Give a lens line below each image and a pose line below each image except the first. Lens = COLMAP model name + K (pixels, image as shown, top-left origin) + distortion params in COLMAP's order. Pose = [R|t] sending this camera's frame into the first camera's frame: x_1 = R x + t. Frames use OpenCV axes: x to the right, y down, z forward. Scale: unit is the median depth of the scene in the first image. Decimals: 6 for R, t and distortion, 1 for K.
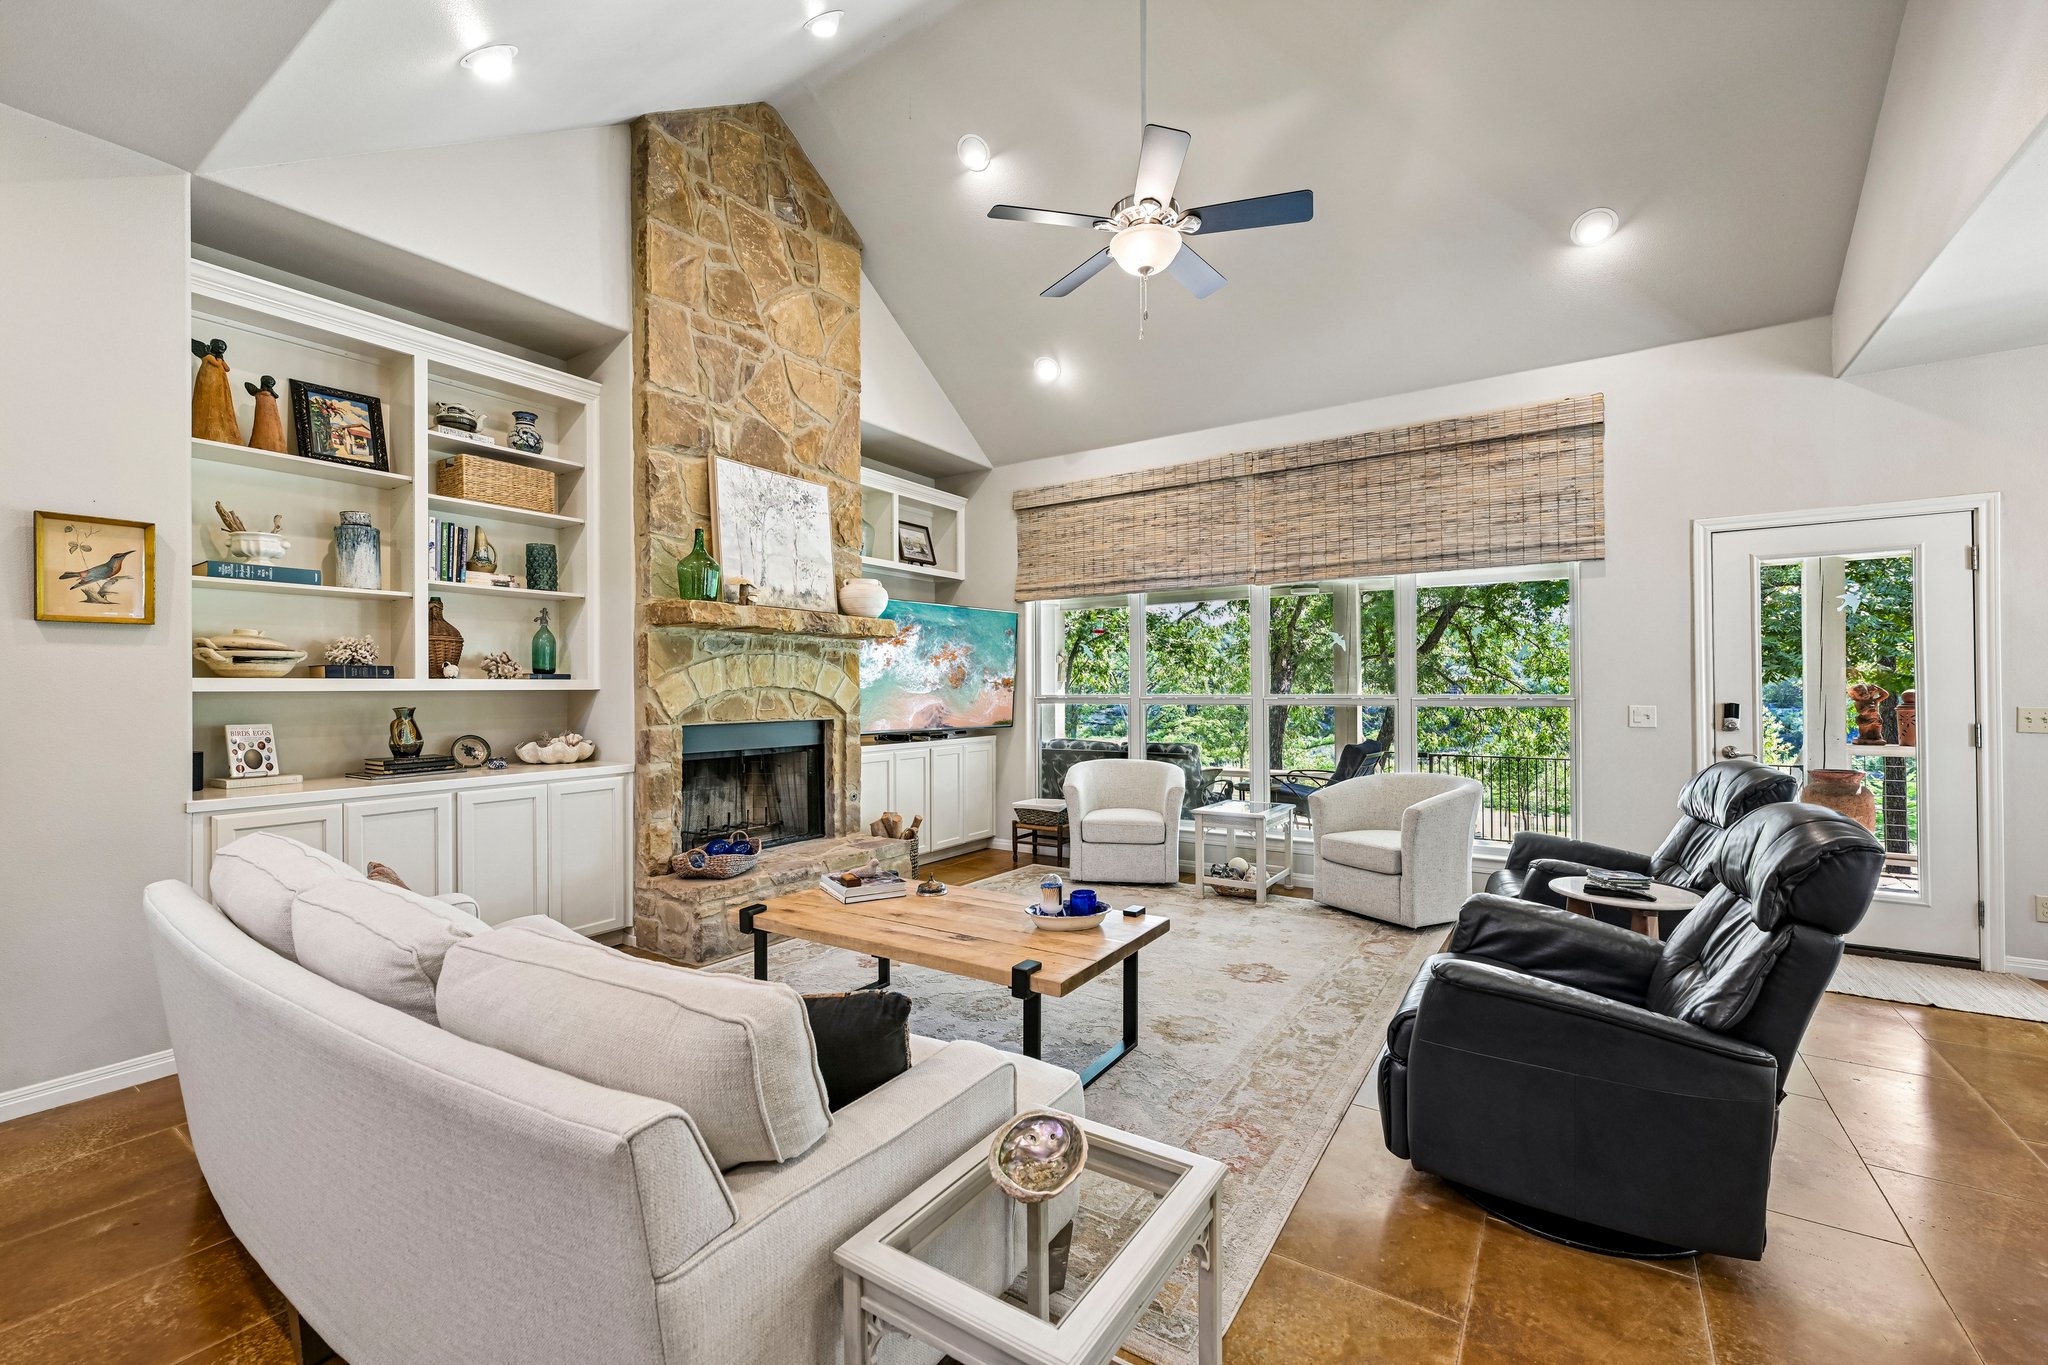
lens RADIAL K [[857.1, 0, 1016.9], [0, 857.1, 693.3], [0, 0, 1]] dist [-0.006639, 0.000765]
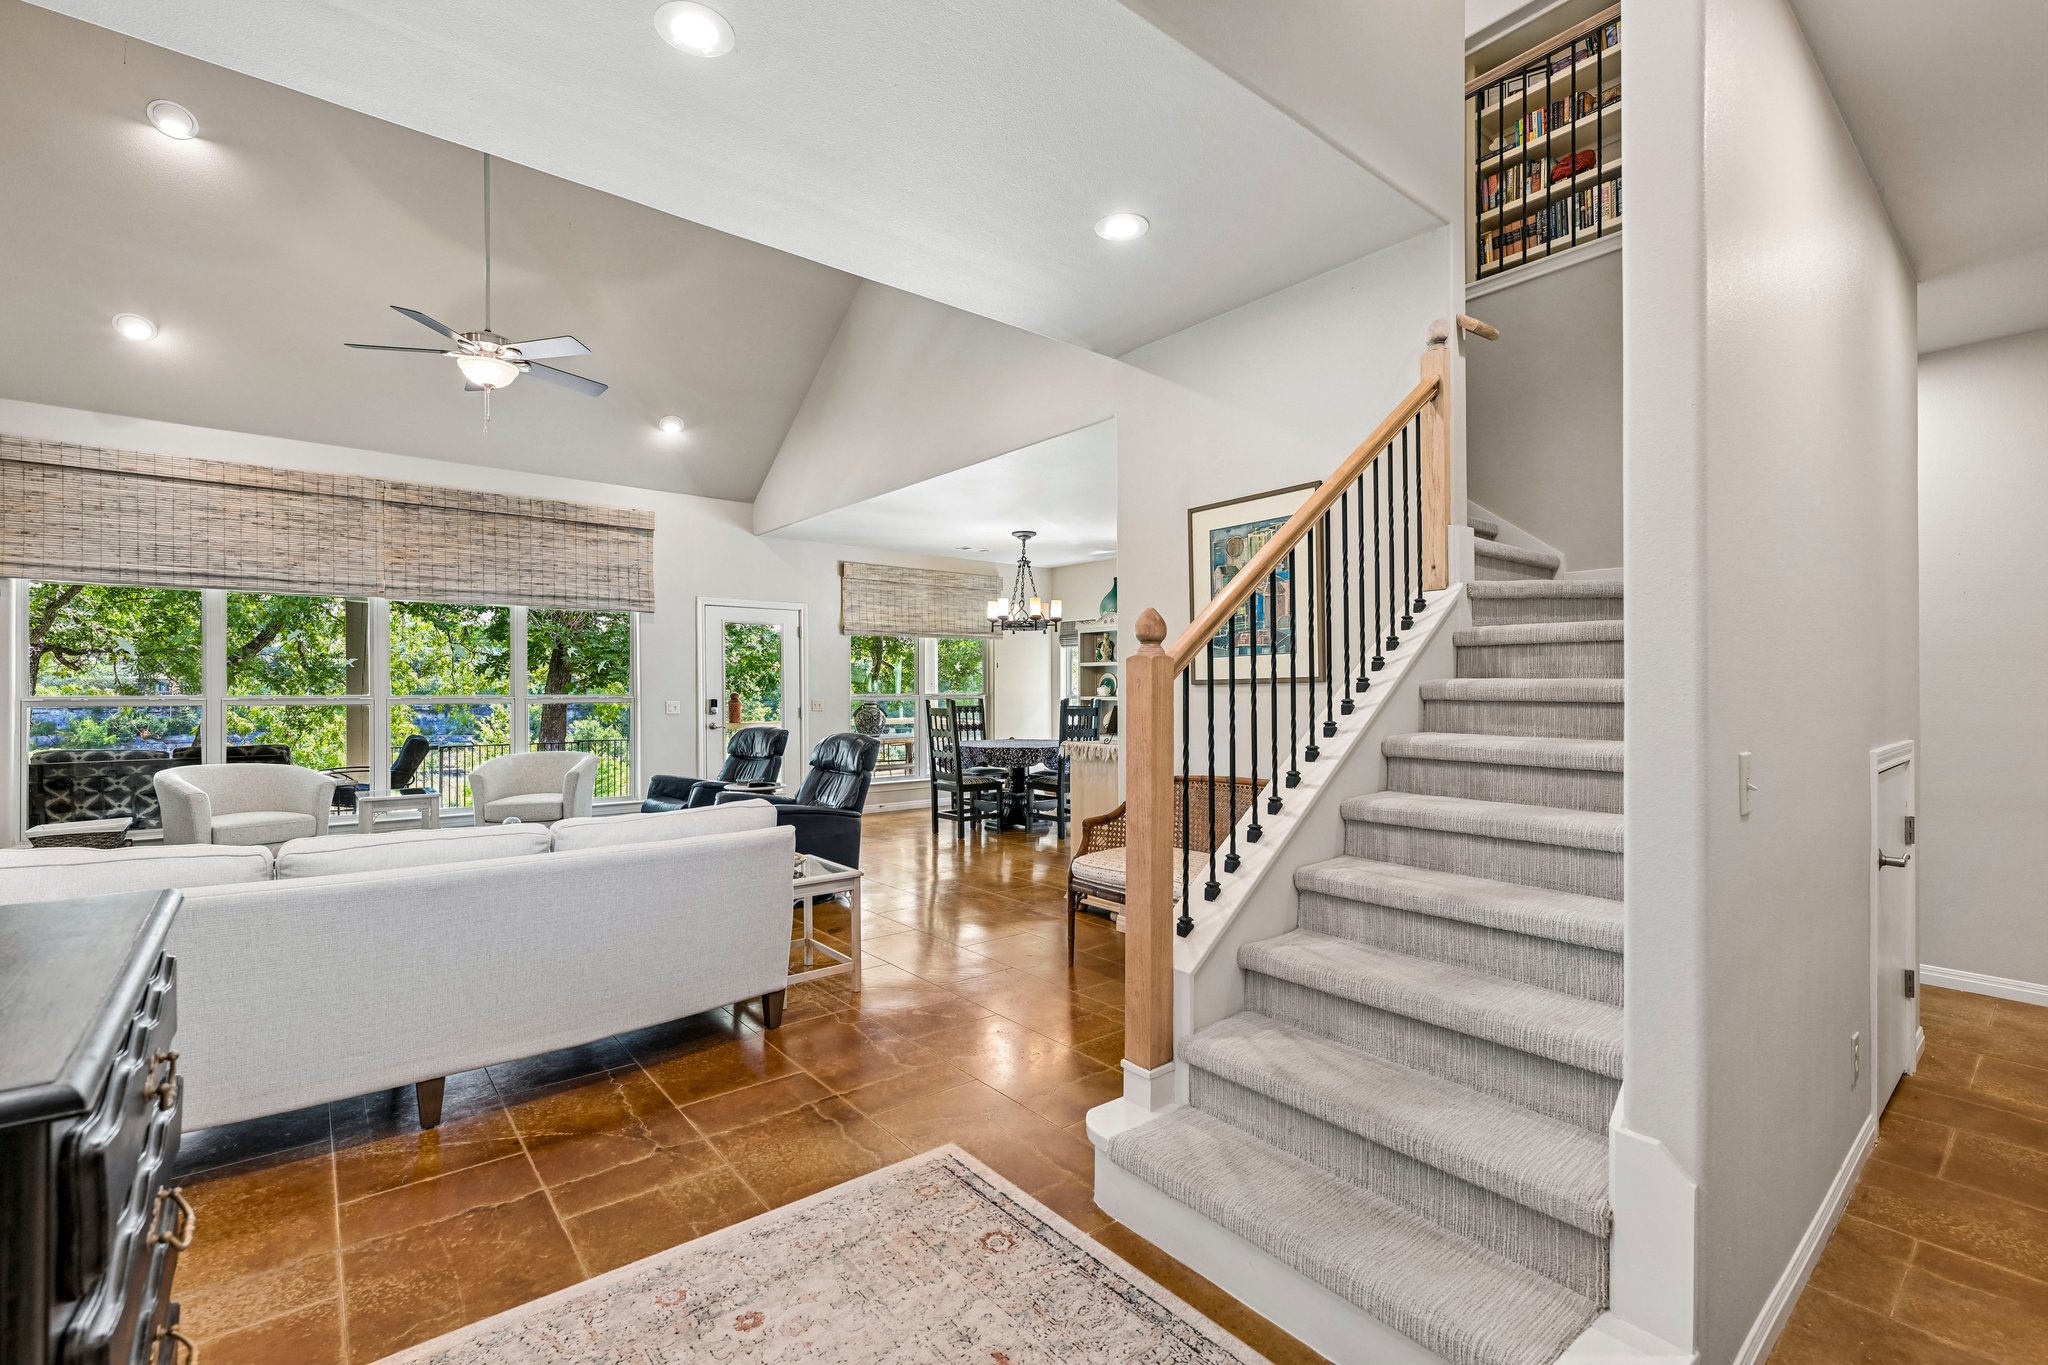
lens RADIAL K [[857.1, 0, 1024.5], [0, 857.1, 683.1], [0, 0, 1]] dist [-0.006639, 0.000765]
pose [[0.299624, 0.010006, 0.954005, -0.551333], [-0.000418, 0.999946, -0.010357, -0.003245], [-0.954057, 0.002705, 0.299612, -0.145830]]
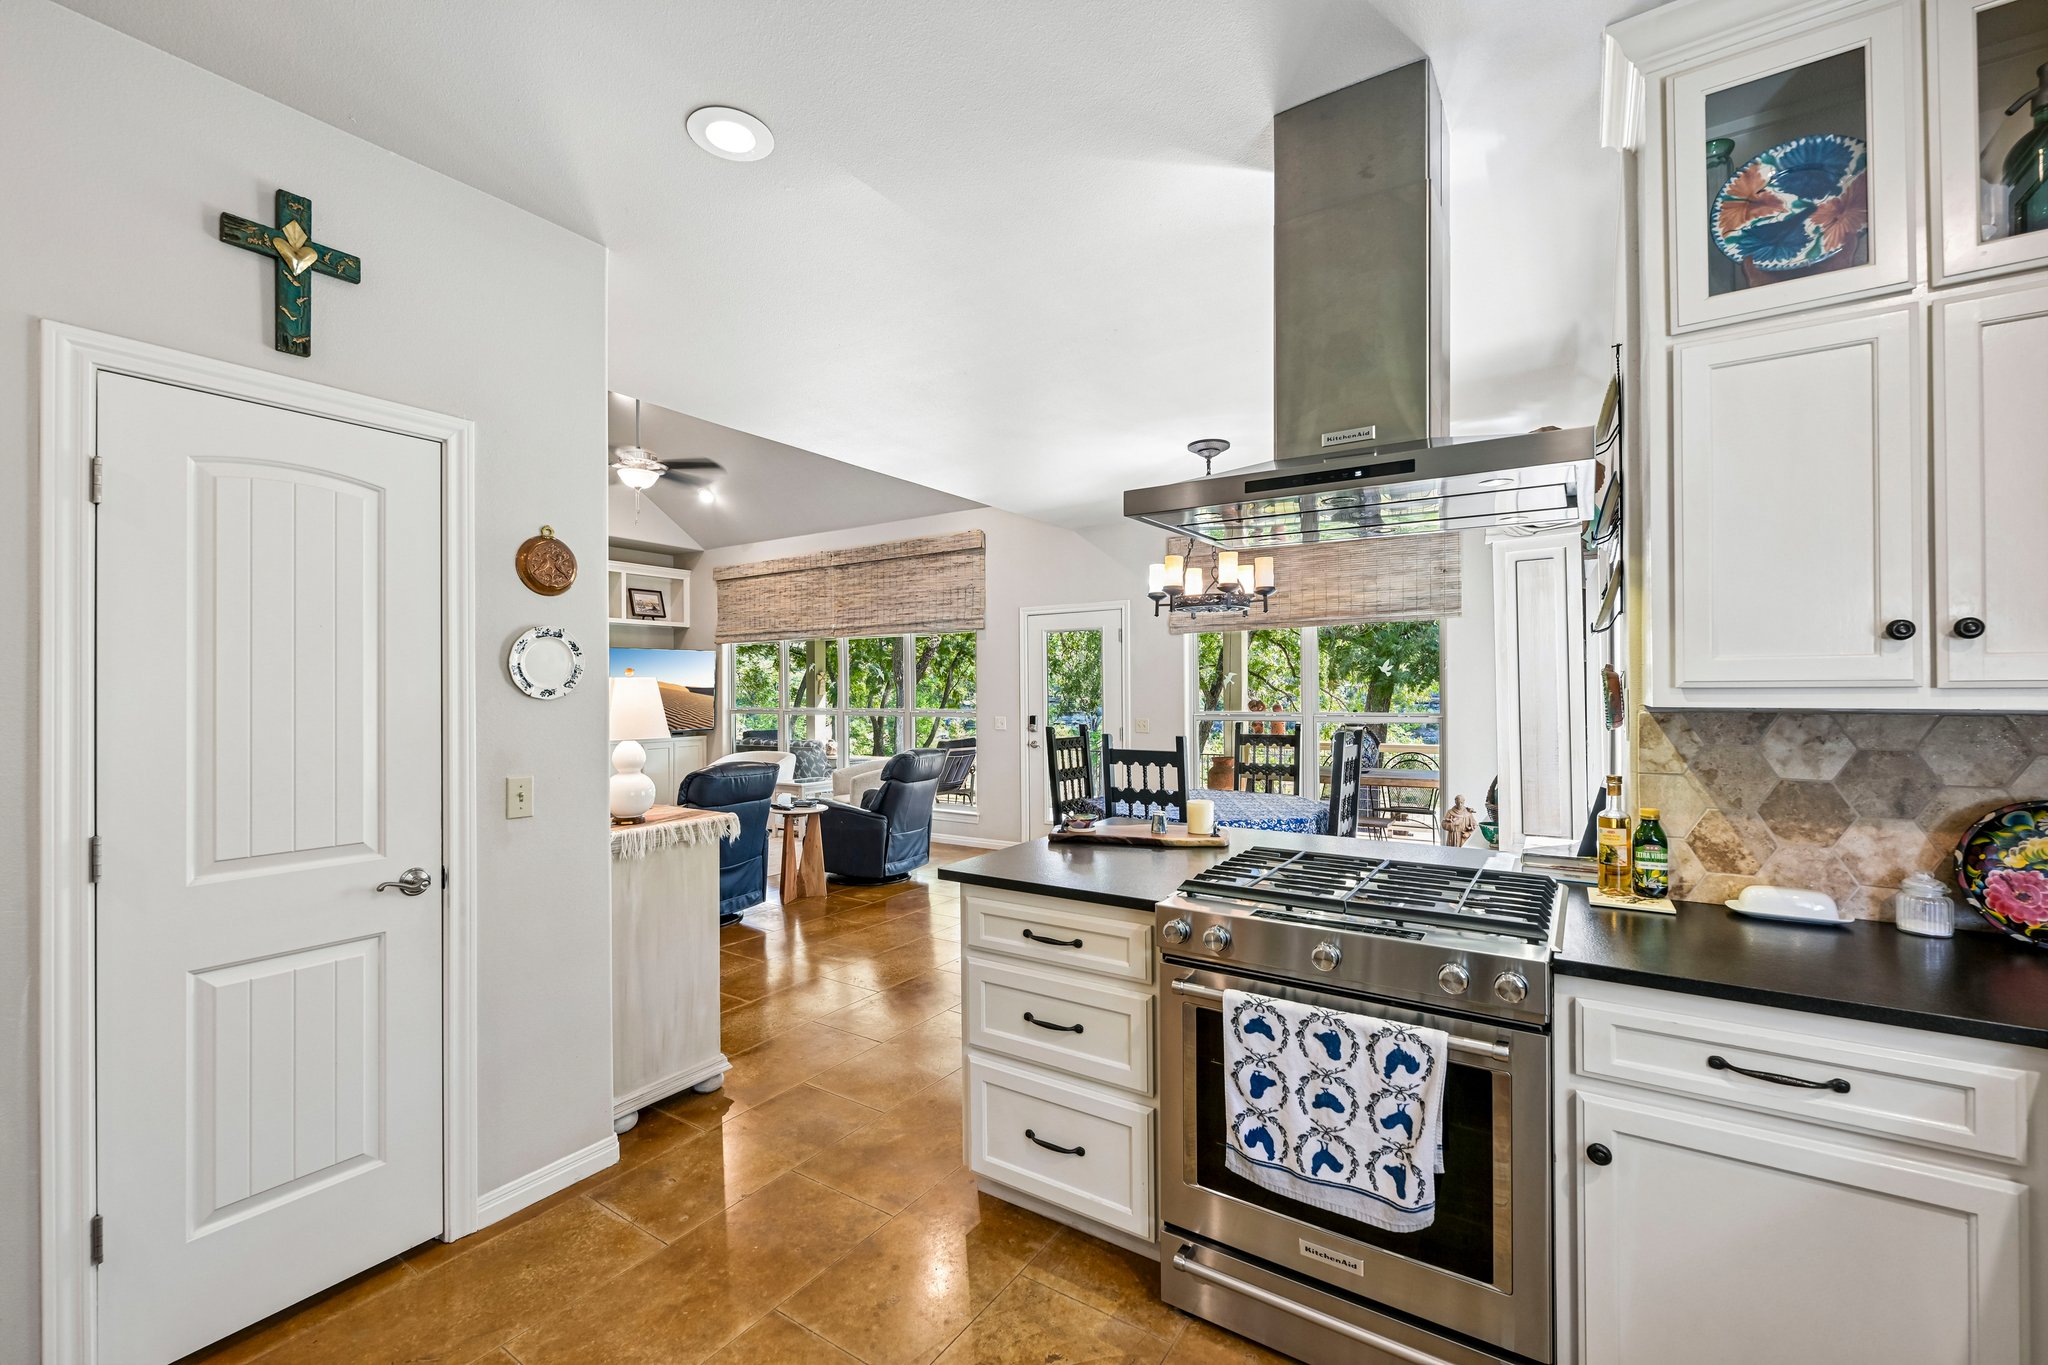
lens RADIAL K [[857.1, 0, 1019.2], [0, 857.1, 690.8], [0, 0, 1]] dist [-0.006639, 0.000765]
pose [[0.999958, -0.002636, 0.008832, 0.606010], [0.002685, 0.999981, -0.005552, -0.022239], [-0.008817, 0.005575, 0.999946, -0.548822]]
